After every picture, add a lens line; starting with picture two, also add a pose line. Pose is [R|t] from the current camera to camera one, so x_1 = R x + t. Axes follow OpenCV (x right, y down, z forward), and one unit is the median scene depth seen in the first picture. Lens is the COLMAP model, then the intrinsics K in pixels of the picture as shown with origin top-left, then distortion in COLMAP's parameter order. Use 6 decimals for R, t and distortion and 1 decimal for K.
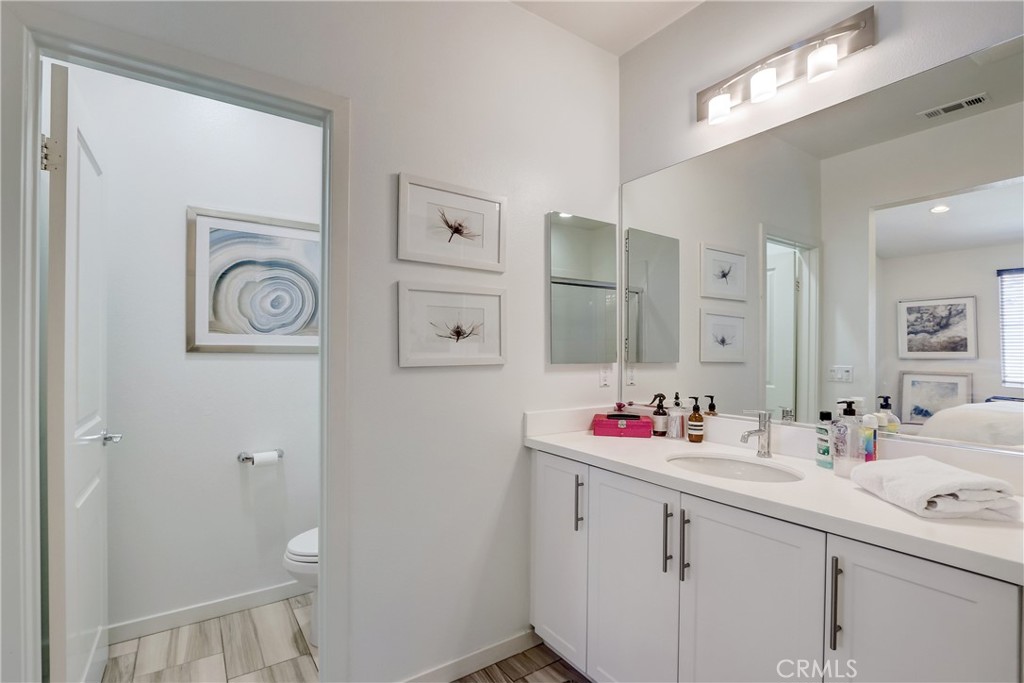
lens RADIAL K [[479.1, 0, 514.9], [0, 479.1, 350.2], [0, 0, 1]] dist [-0.013738, 0.000688]
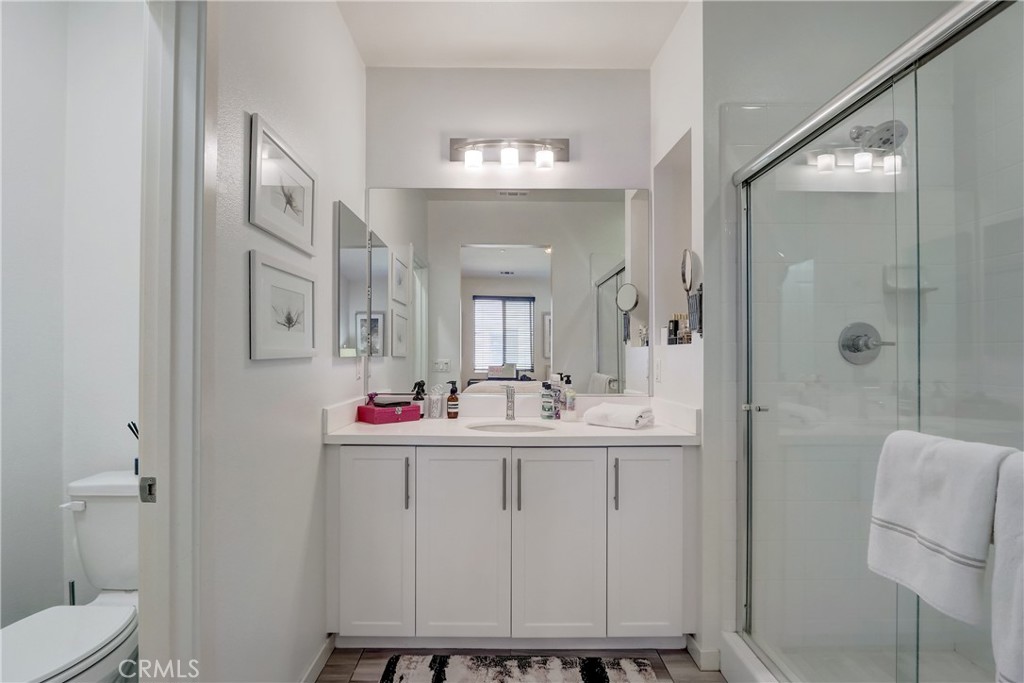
lens RADIAL K [[479.1, 0, 516.2], [0, 479.1, 346.4], [0, 0, 1]] dist [-0.013738, 0.000688]
pose [[0.545569, 0.011656, 0.837985, -0.579356], [-0.004983, 0.999931, -0.010665, 0.017186], [-0.838051, 0.001643, 0.545589, 0.179717]]
